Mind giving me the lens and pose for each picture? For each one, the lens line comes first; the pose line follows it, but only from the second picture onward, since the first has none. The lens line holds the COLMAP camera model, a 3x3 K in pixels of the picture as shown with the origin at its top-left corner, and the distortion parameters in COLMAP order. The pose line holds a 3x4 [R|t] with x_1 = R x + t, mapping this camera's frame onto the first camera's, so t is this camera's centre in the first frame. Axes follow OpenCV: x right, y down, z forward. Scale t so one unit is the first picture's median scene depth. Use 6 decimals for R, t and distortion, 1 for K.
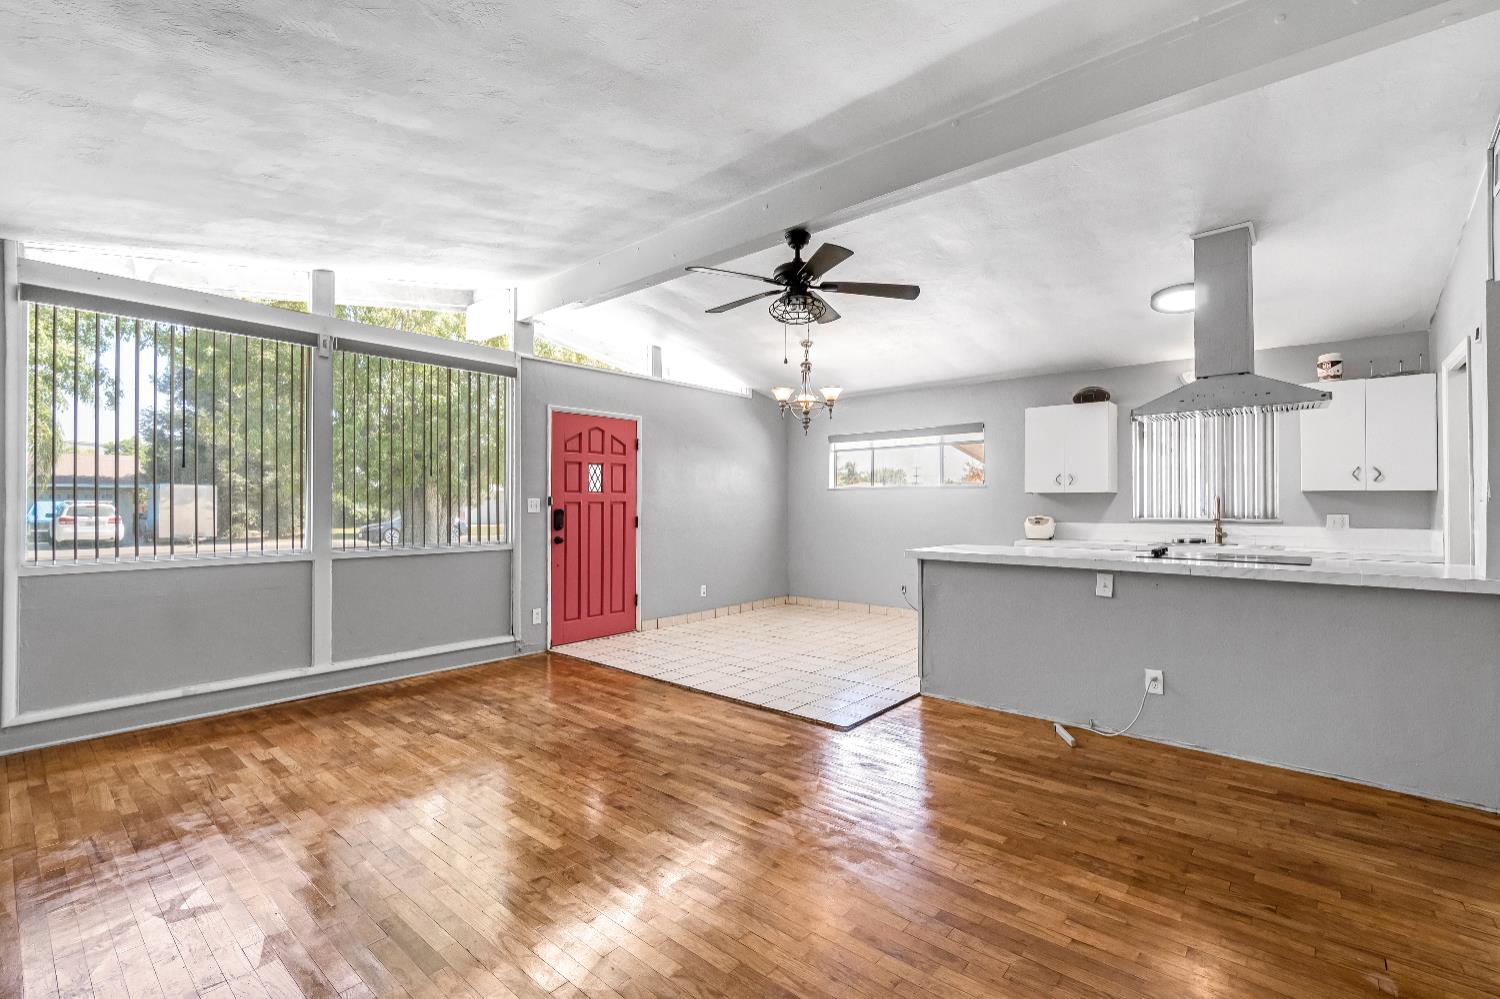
lens RADIAL K [[663.9, 0, 755.9], [0, 663.9, 501.6], [0, 0, 1]] dist [-0.005658, -0.000123]
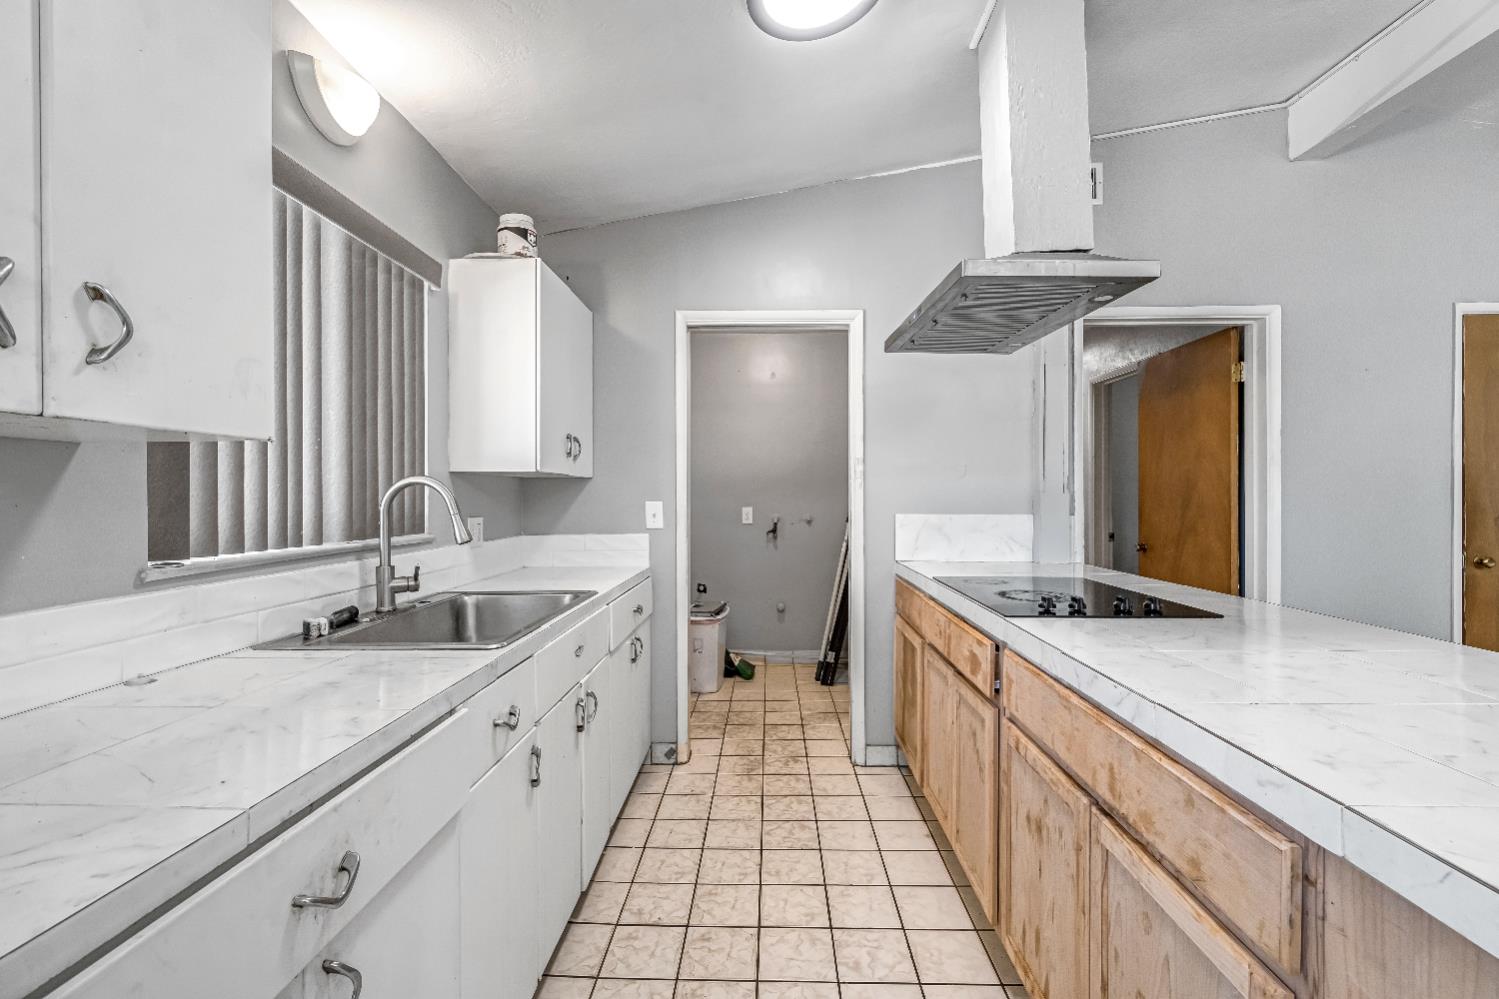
lens RADIAL K [[649.6, 0, 754.6], [0, 649.6, 495.3], [0, 0, 1]] dist [-0.002383, 0.000267]
pose [[-0.629704, 0.001703, 0.776833, 0.305070], [0.000966, 0.999999, -0.001409, 0.002580], [-0.776834, -0.000137, -0.629705, 1.052963]]
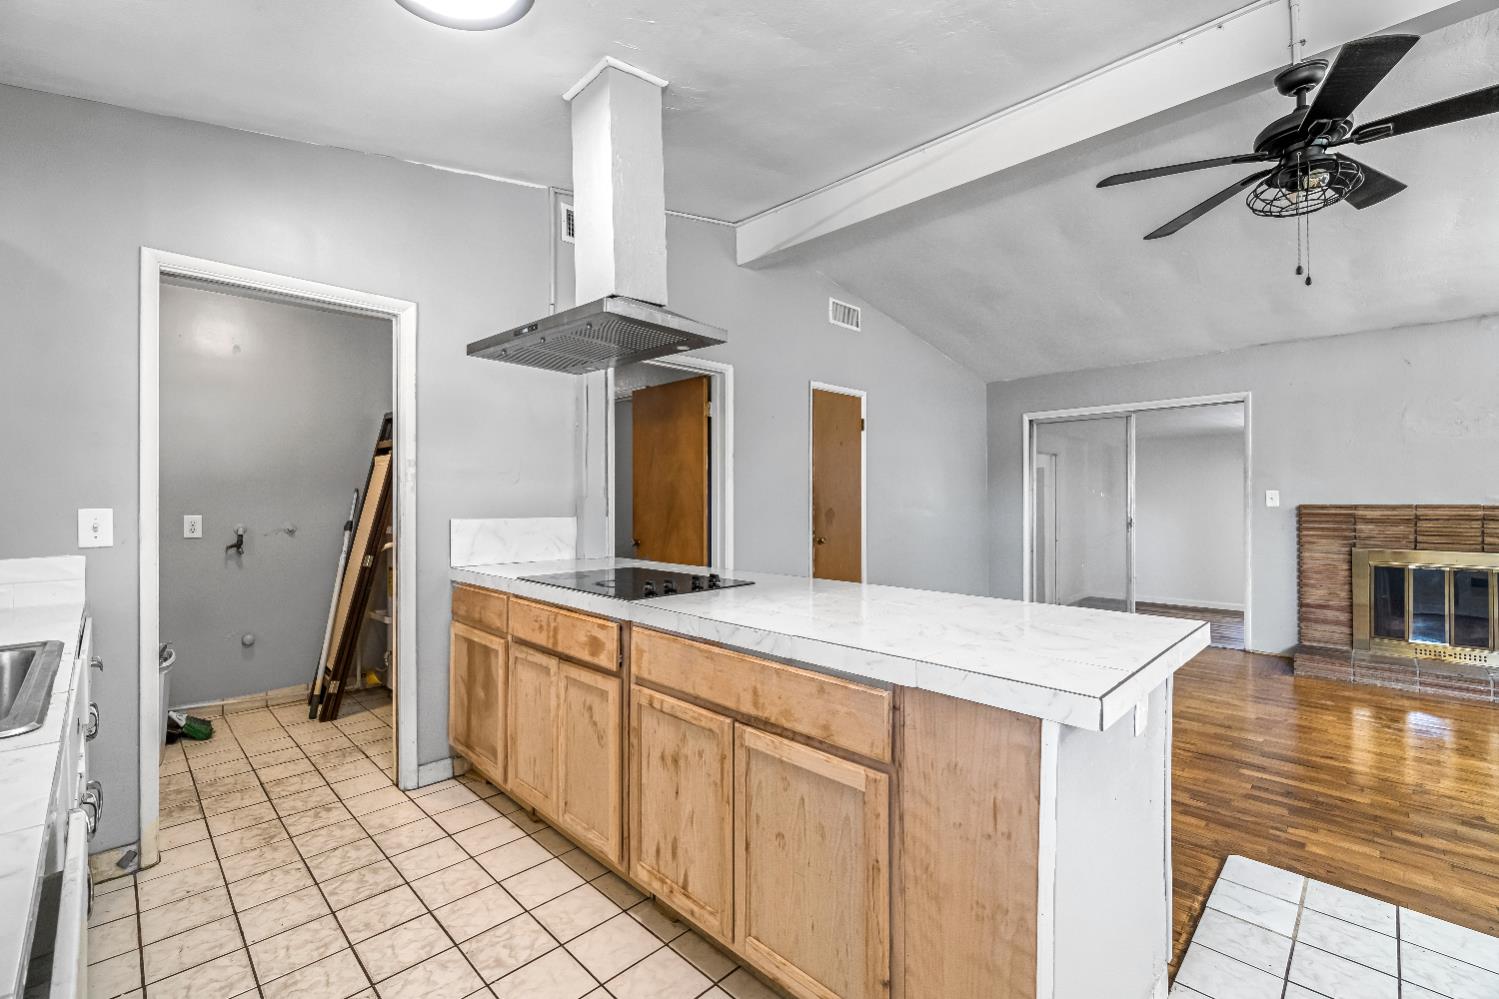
lens RADIAL K [[640.2, 0, 753.2], [0, 640.2, 496.3], [0, 0, 1]] dist [-0.004254, 0.000519]
pose [[-0.997266, 0.003291, 0.073824, 0.370423], [0.002819, 0.999975, -0.006489, 0.003210], [-0.073844, -0.006263, -0.997250, 1.123177]]
